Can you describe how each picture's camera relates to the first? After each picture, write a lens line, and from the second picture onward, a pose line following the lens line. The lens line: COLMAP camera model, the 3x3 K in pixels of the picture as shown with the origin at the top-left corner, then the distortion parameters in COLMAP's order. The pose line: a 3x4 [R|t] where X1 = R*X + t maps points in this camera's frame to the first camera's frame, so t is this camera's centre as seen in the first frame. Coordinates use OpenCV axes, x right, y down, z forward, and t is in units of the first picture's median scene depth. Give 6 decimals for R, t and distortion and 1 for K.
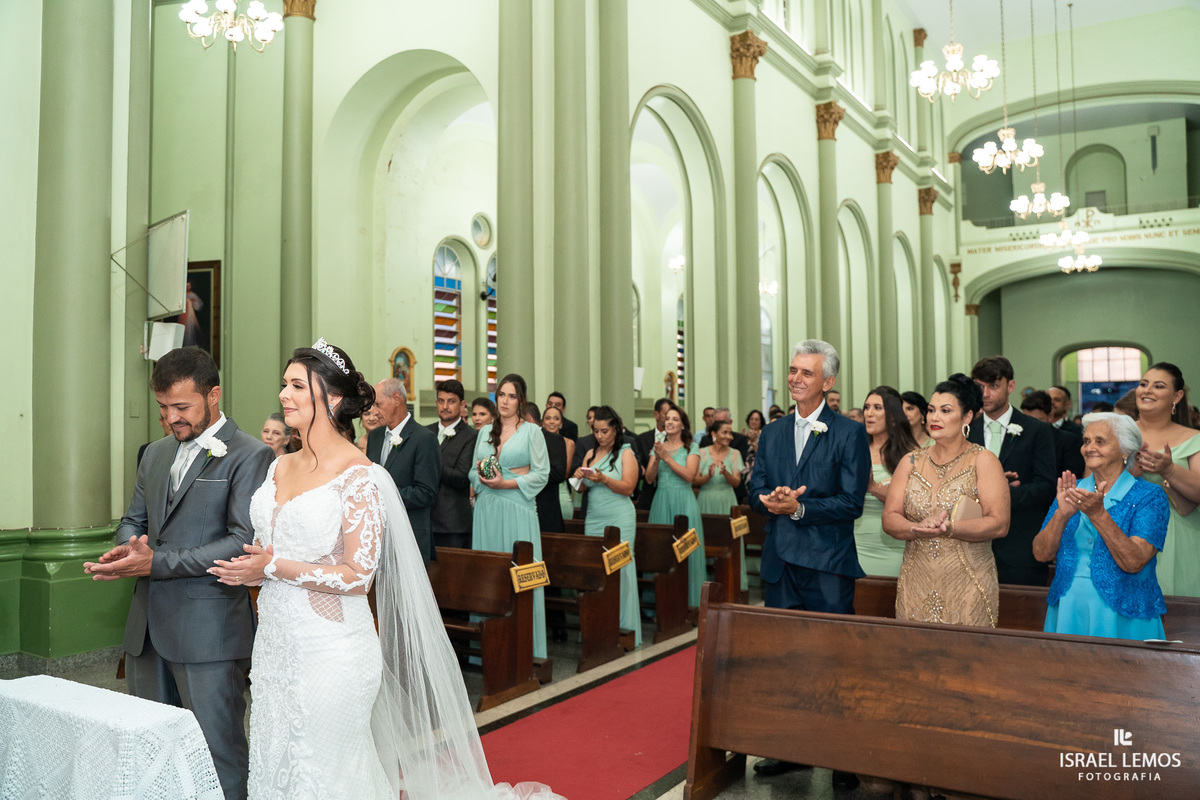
lens RADIAL K [[999.7, 0, 597.3], [0, 999.7, 397.4], [0, 0, 1]] dist [-0.102976, 0.041158]
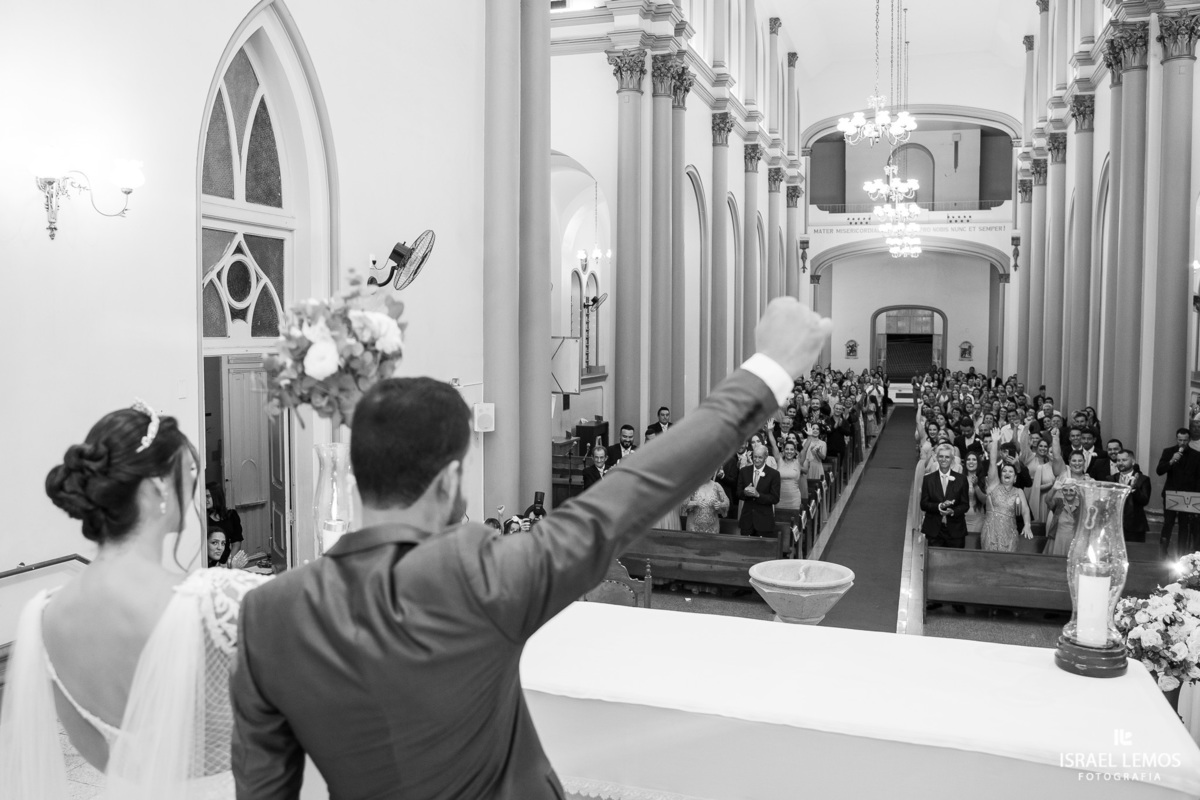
lens RADIAL K [[999.7, 0, 592.4], [0, 999.7, 395.5], [0, 0, 1]] dist [-0.102976, 0.041158]
pose [[0.976173, 0.002215, 0.216981, -0.214296], [-0.023003, 0.995370, 0.093325, -0.068693], [-0.215769, -0.096092, 0.971705, -0.219280]]
